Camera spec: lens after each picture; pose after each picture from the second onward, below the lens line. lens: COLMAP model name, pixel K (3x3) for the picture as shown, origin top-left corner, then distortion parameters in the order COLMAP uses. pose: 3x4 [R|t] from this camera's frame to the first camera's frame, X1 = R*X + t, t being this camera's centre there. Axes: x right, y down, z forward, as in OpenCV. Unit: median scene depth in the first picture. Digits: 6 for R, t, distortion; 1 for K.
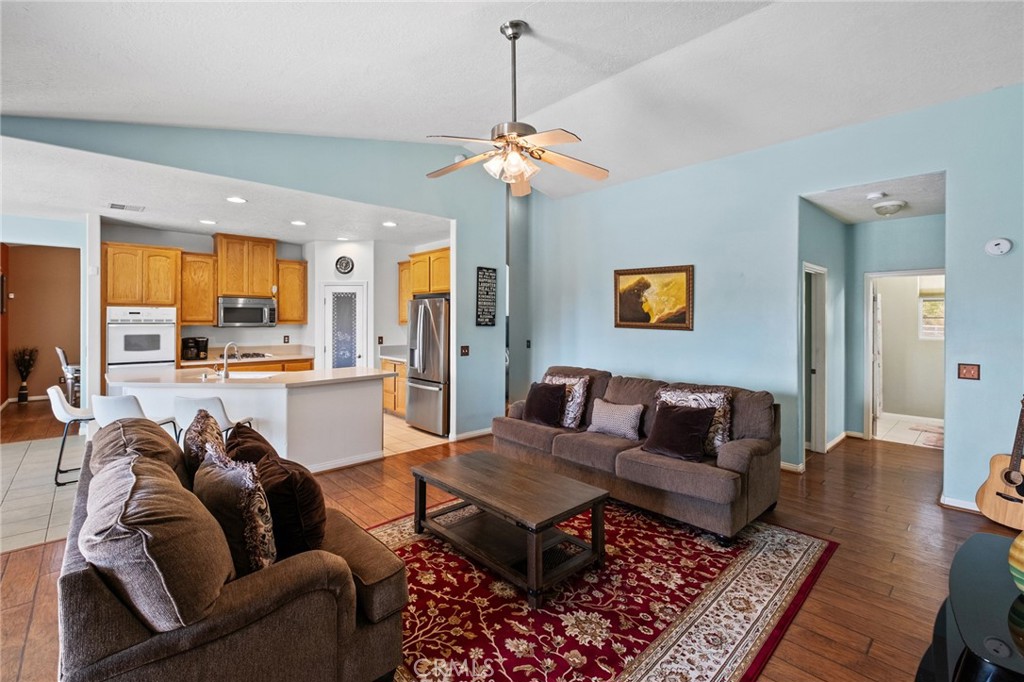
lens RADIAL K [[444.5, 0, 518.2], [0, 444.5, 318.7], [0, 0, 1]] dist [-0.004401, -0.002873]
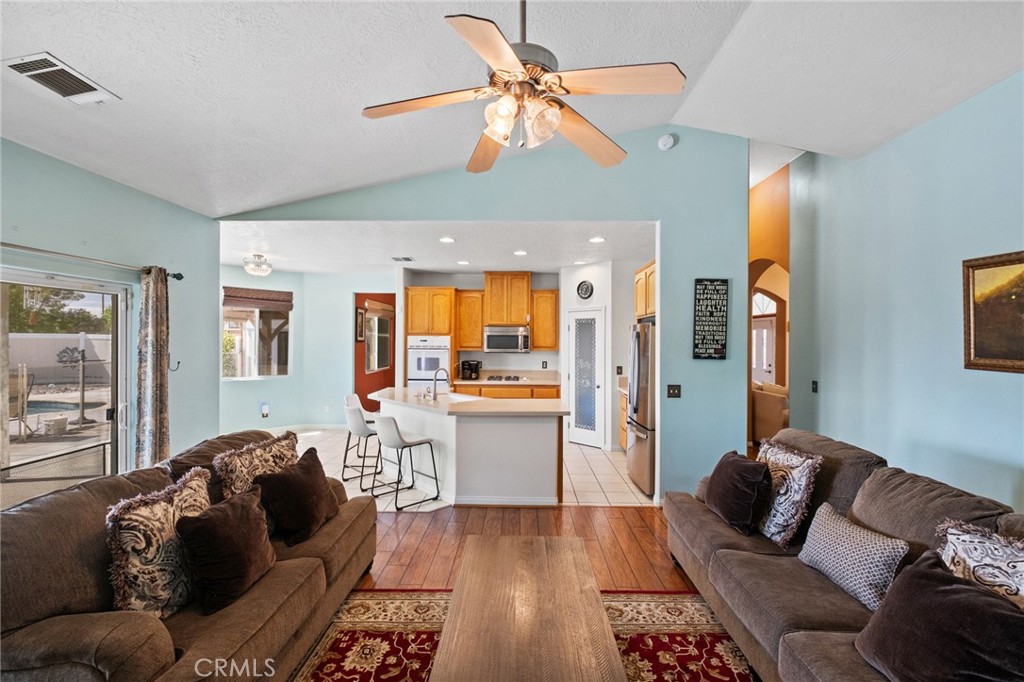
lens RADIAL K [[444.5, 0, 518.9], [0, 444.5, 338.9], [0, 0, 1]] dist [-0.004401, -0.002873]
pose [[0.714979, -0.001355, -0.699145, 0.216281], [-0.003776, 0.999976, -0.005799, -0.011212], [0.699136, 0.006787, 0.714956, 0.265865]]
